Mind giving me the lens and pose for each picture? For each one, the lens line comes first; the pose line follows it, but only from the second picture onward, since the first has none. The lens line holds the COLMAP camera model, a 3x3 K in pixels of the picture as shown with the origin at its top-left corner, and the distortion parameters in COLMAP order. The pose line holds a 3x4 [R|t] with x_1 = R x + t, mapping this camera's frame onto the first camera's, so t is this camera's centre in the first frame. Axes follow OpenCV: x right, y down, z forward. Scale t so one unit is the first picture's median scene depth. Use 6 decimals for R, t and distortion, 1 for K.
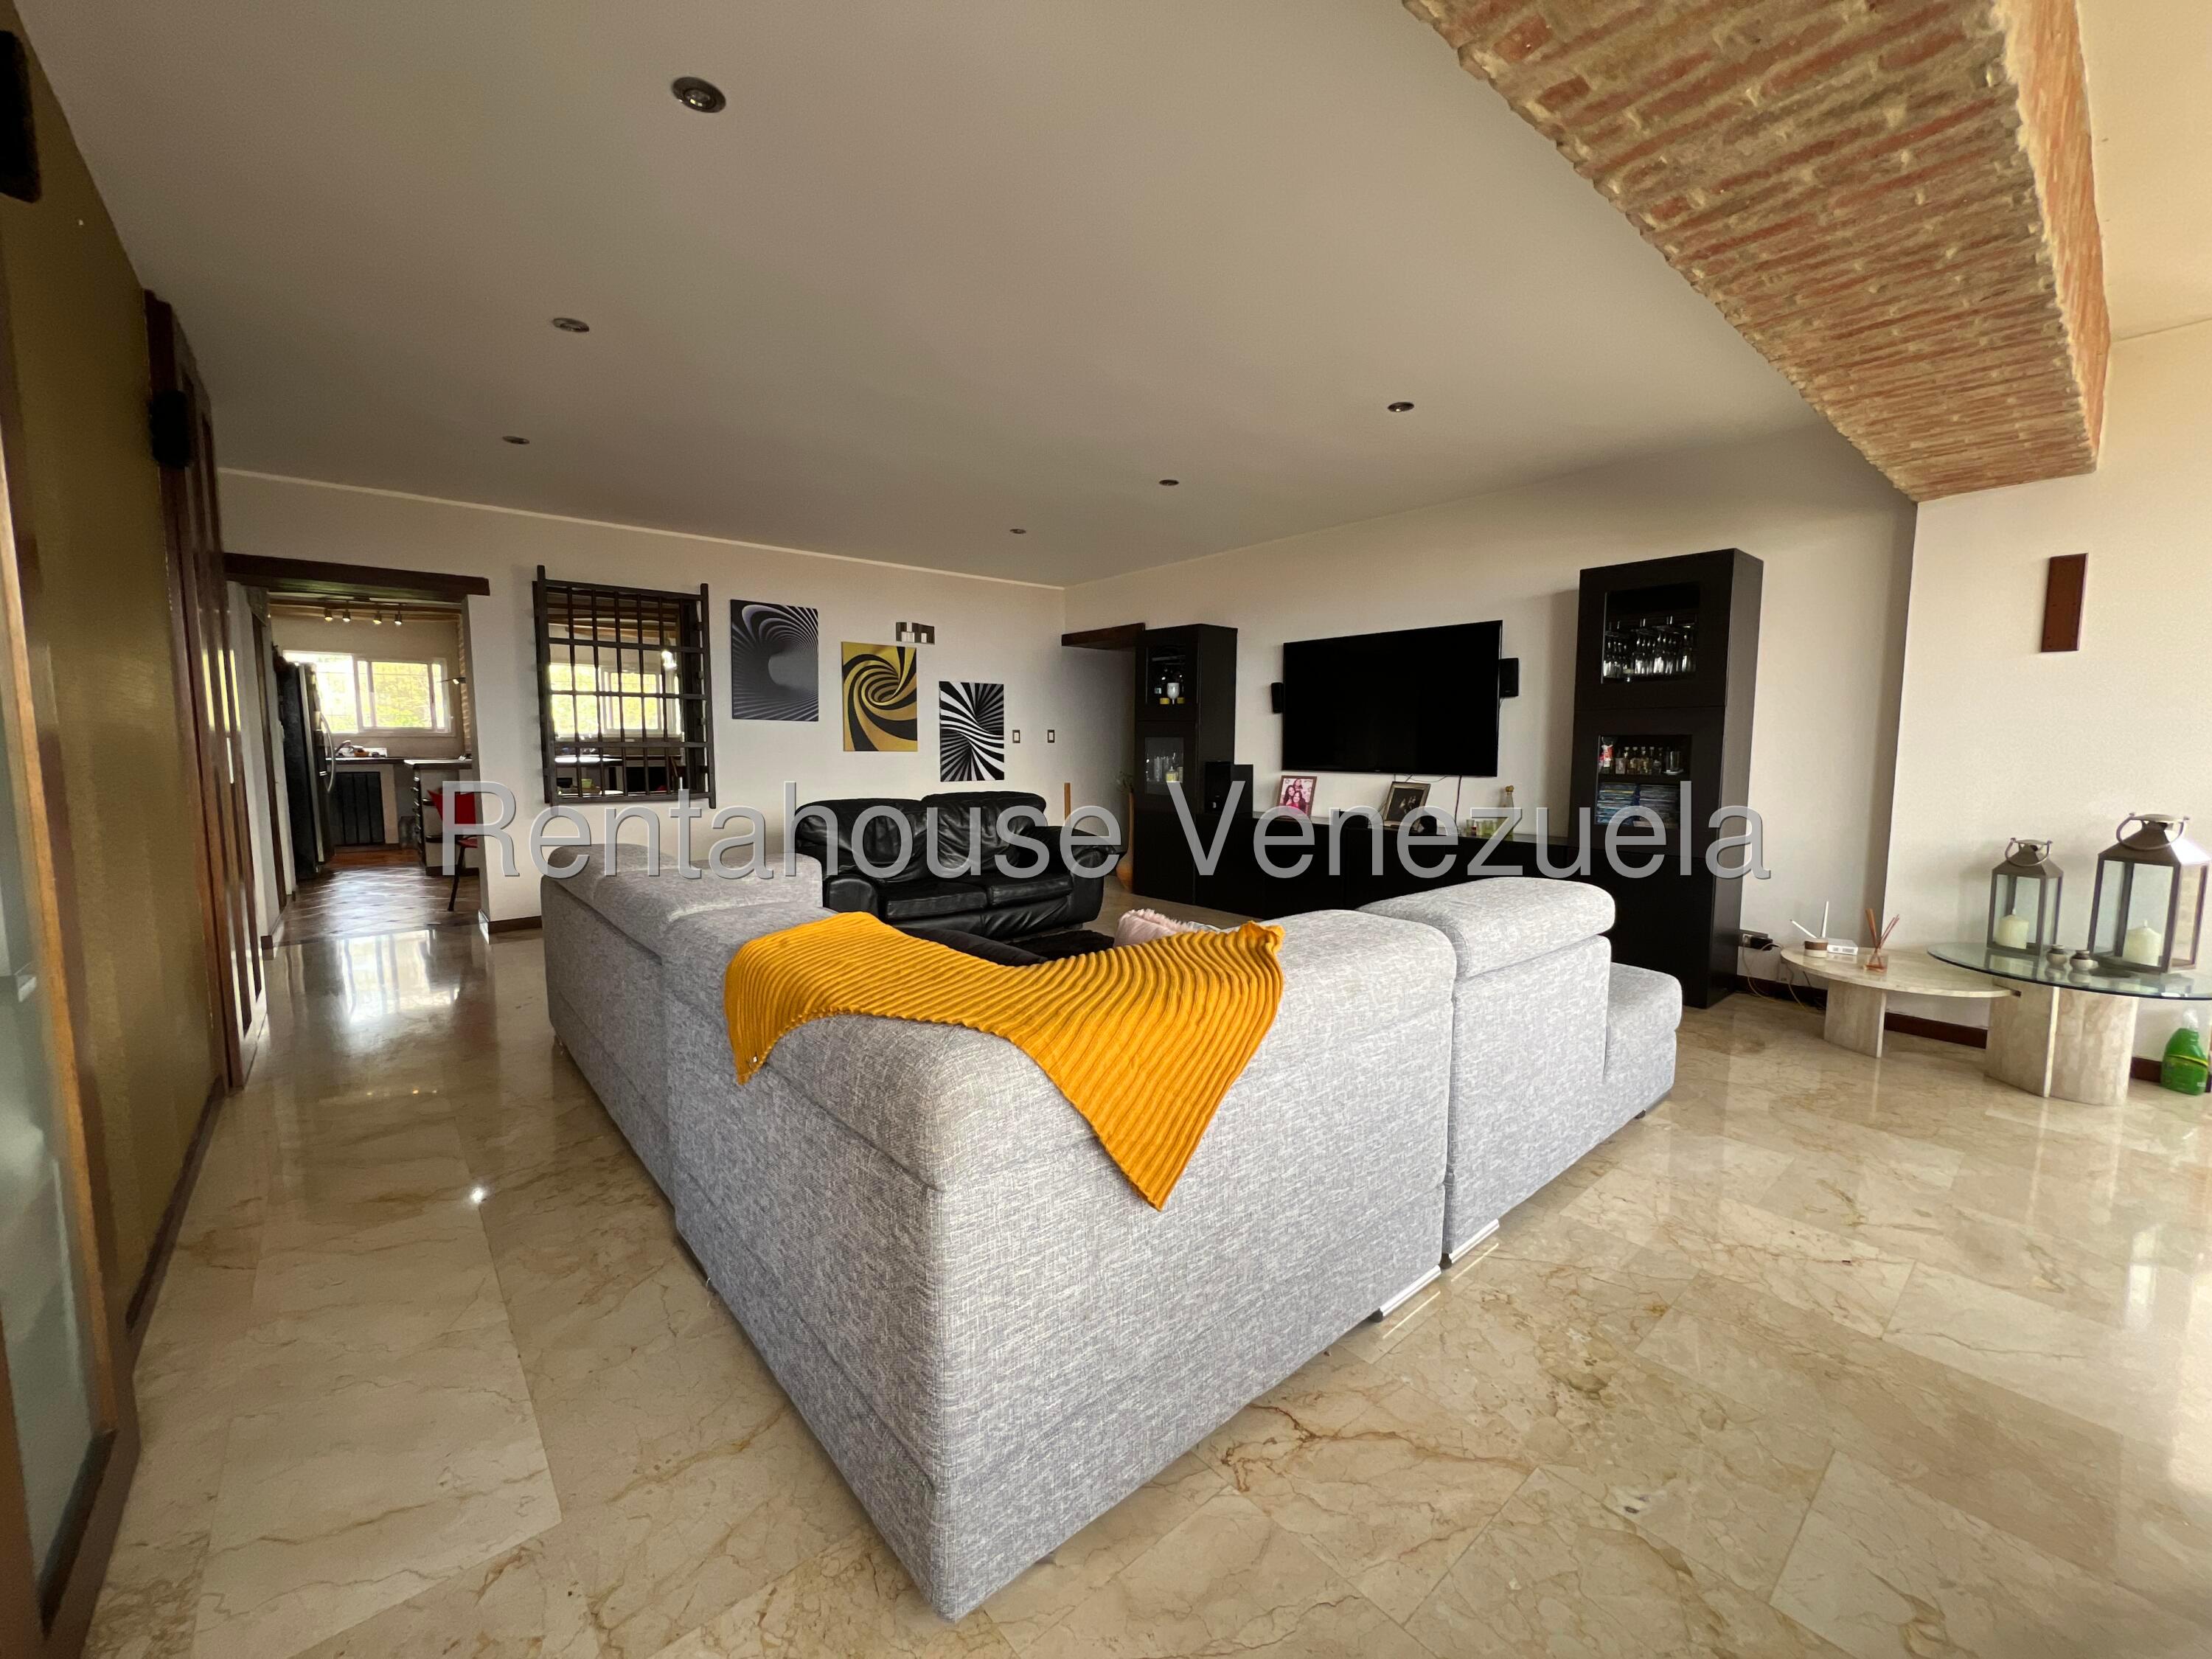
lens RADIAL K [[884.2, 0, 1102.9], [0, 884.2, 825.1], [0, 0, 1]] dist [-0.001633, 0.000403]
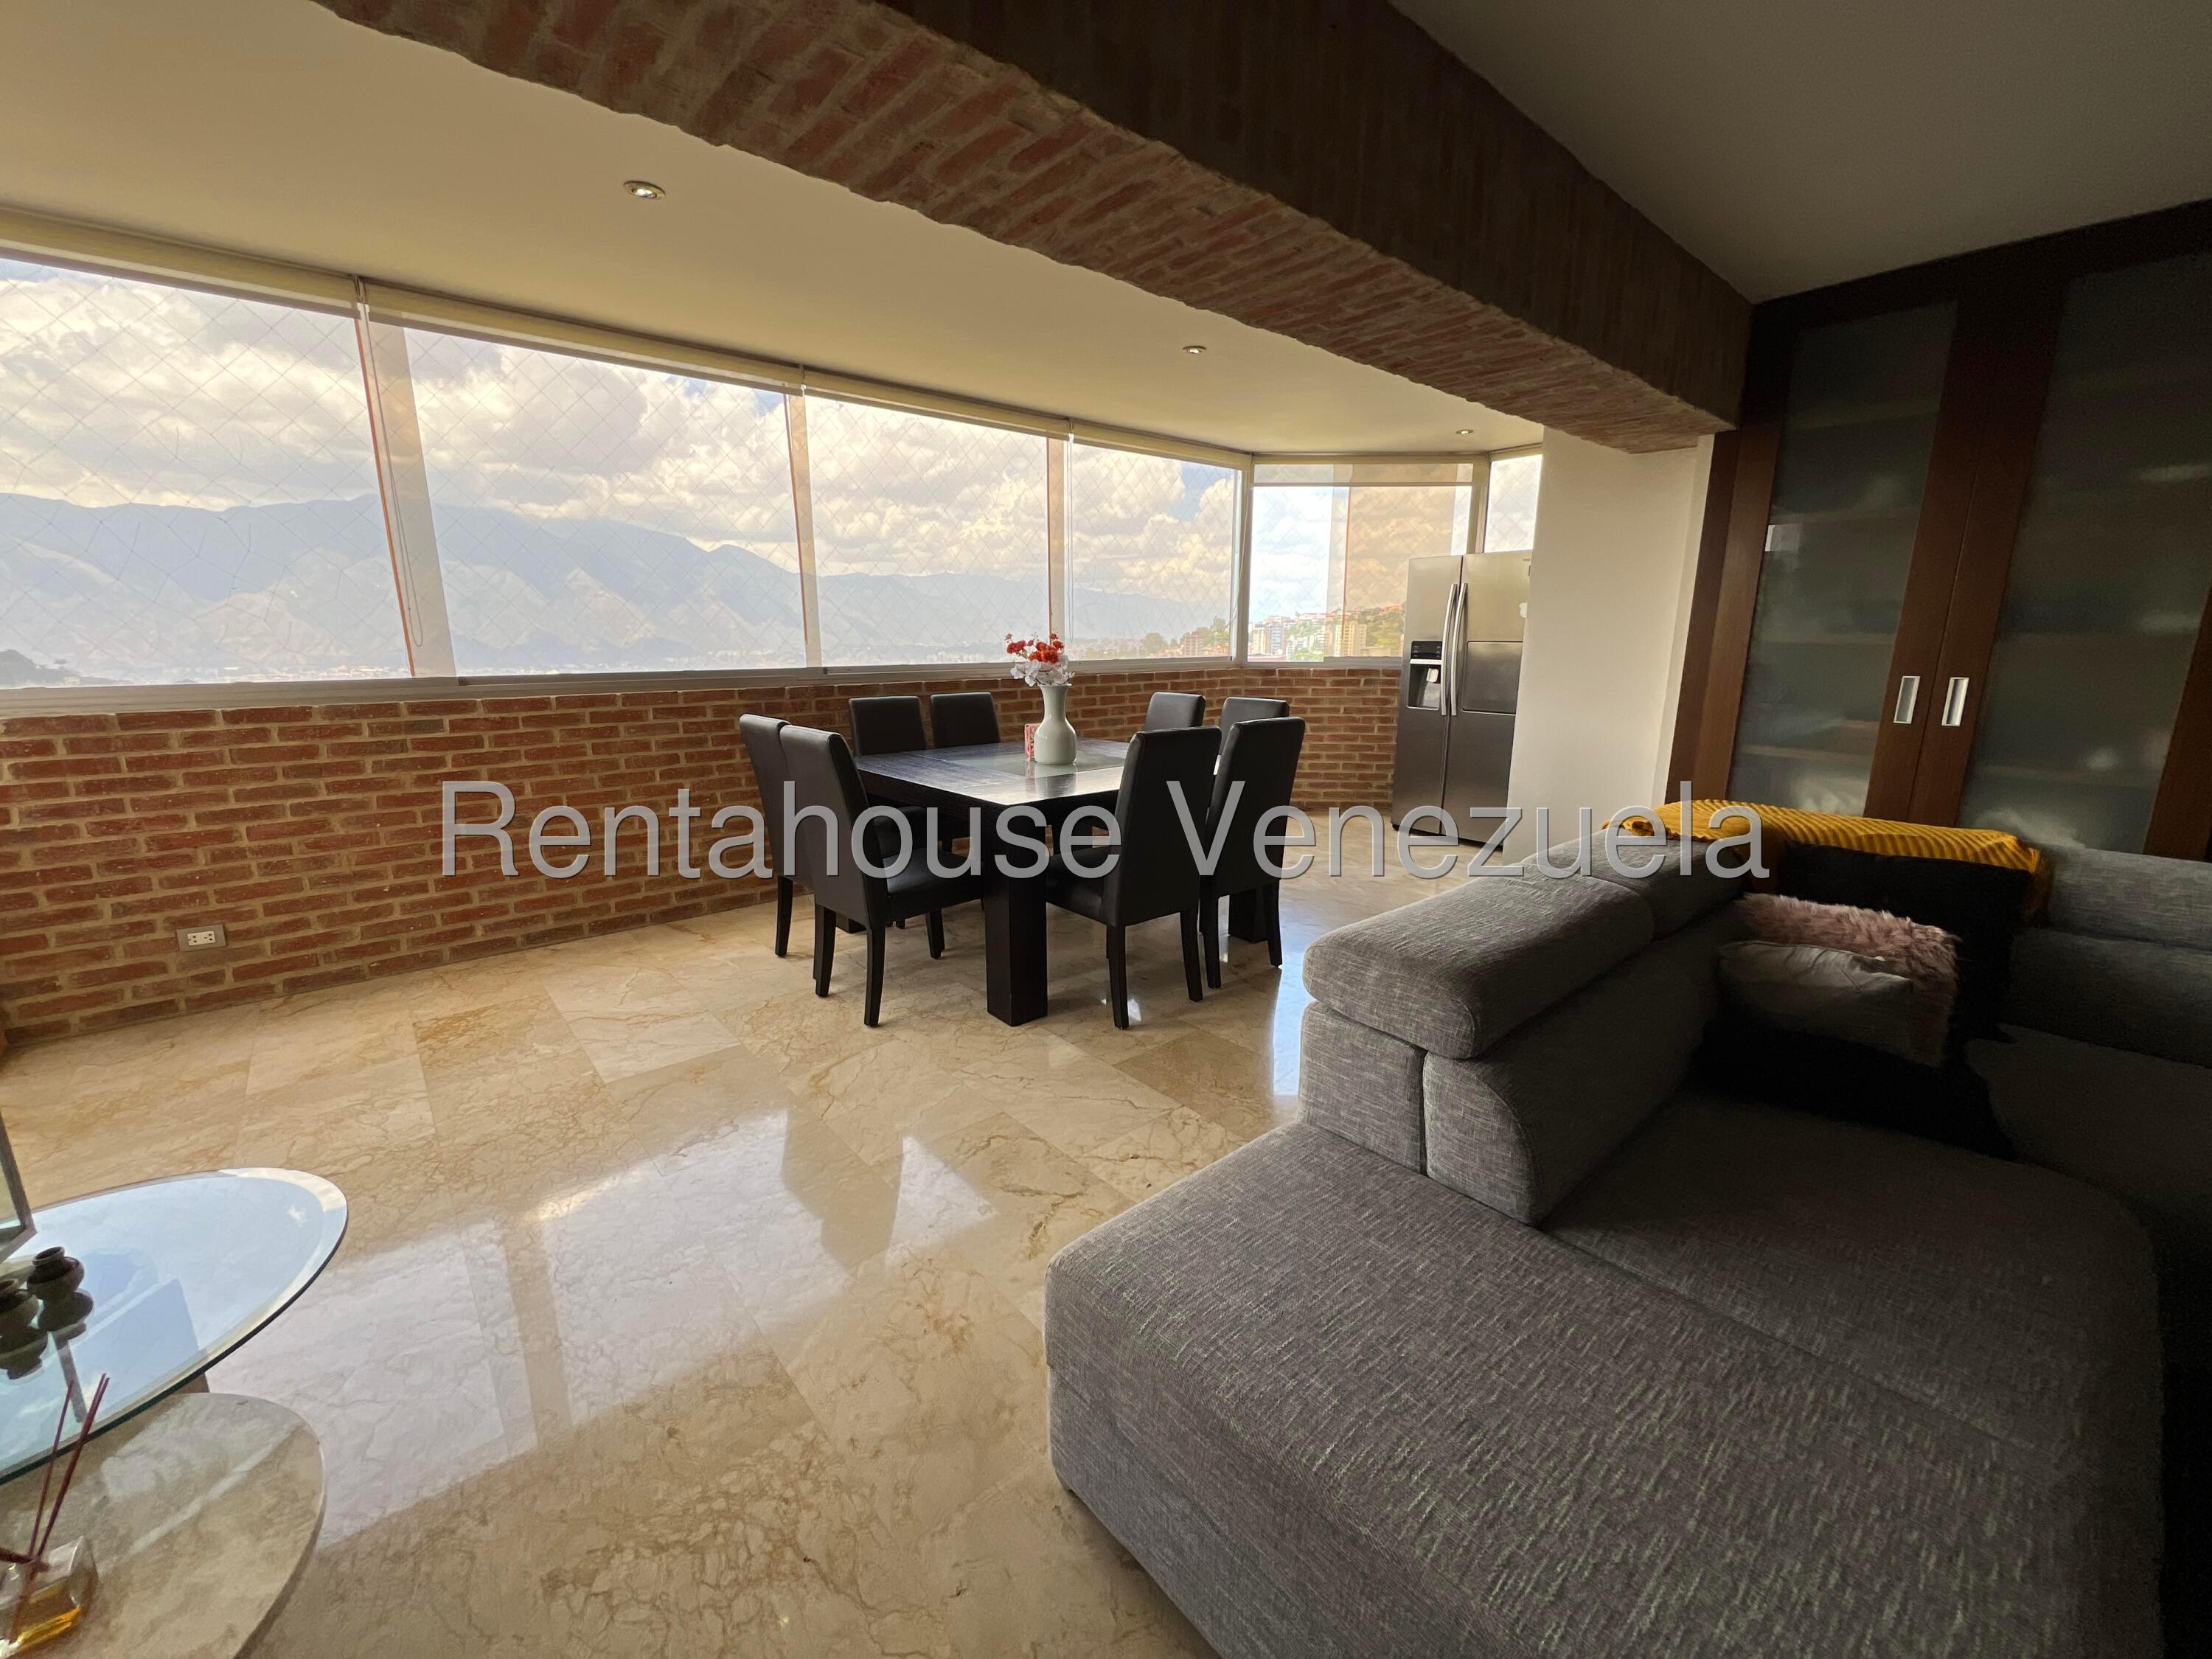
lens RADIAL K [[884.2, 0, 1101.0], [0, 884.2, 824.5], [0, 0, 1]] dist [-0.001633, 0.000403]
pose [[-0.999970, 0.001292, -0.007649, 0.435940], [-0.001107, 0.952179, 0.305539, -0.128574], [0.007678, 0.305538, -0.952149, 0.953681]]
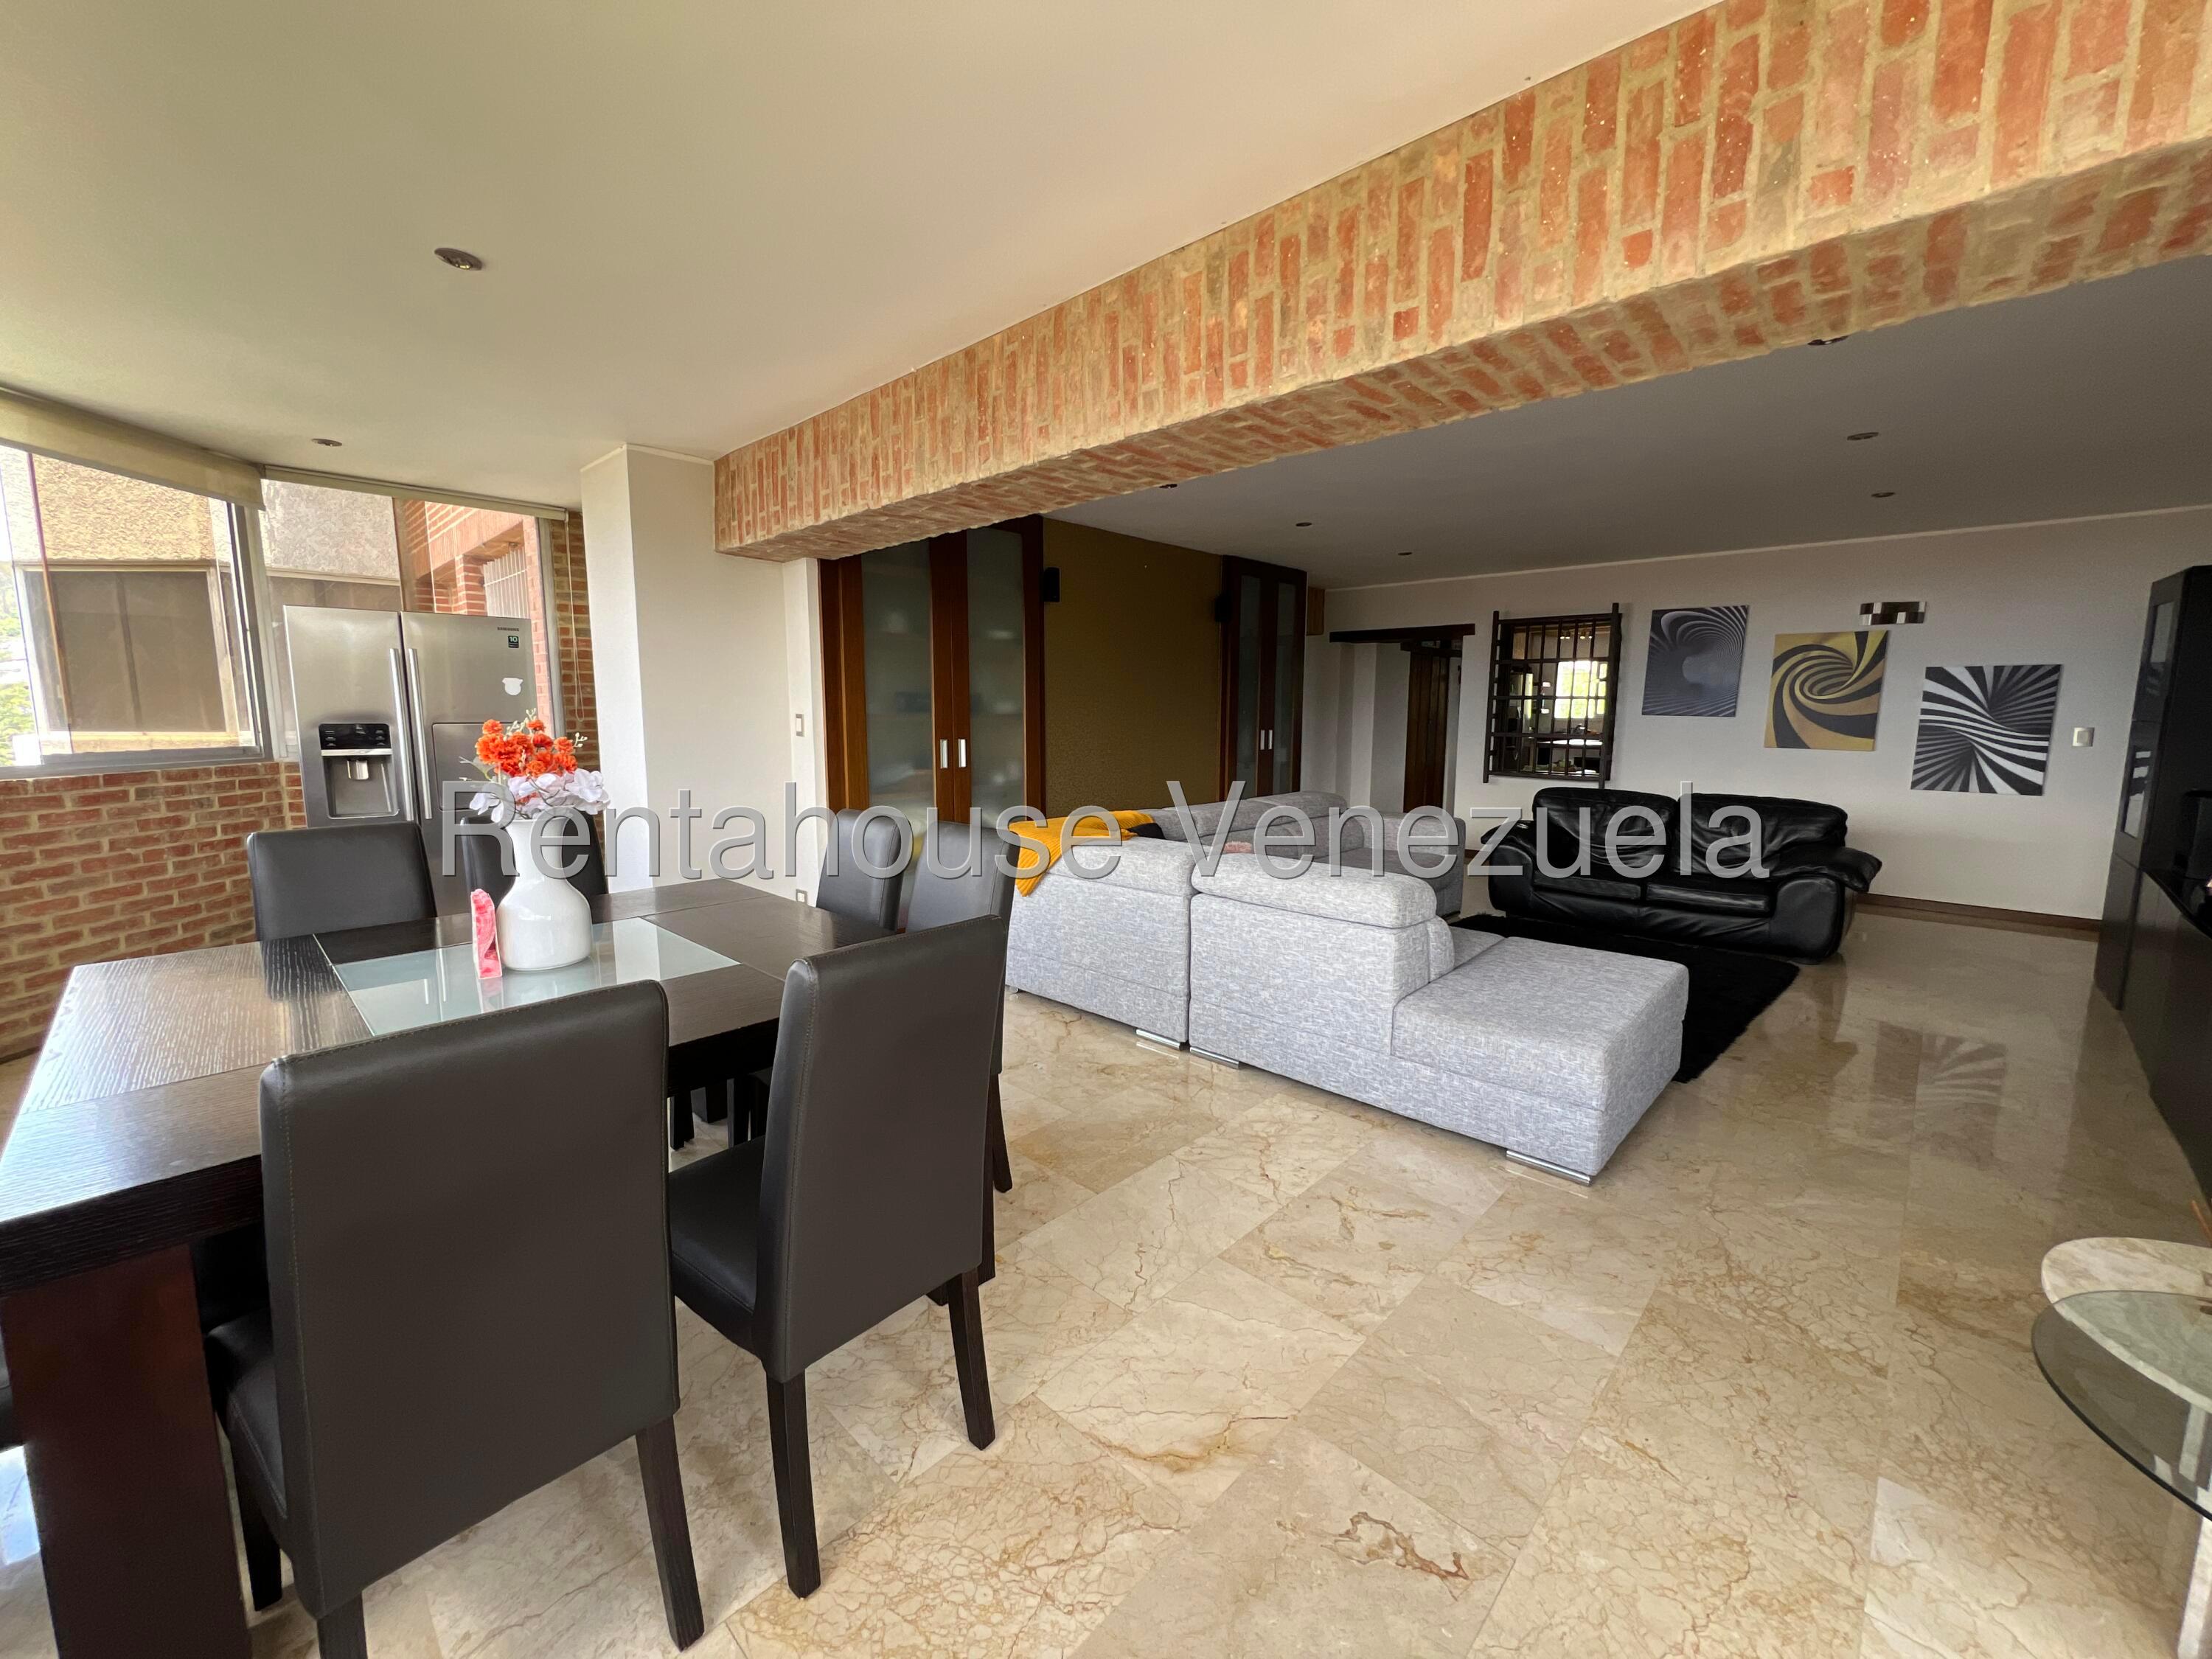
lens RADIAL K [[884.2, 0, 1100.3], [0, 884.2, 824.6], [0, 0, 1]] dist [-0.001633, 0.000403]
pose [[0.101973, 0.129055, -0.986380, 0.987940], [-0.099447, 0.987905, 0.118973, -0.068951], [0.989804, 0.085961, 0.113573, 0.277842]]
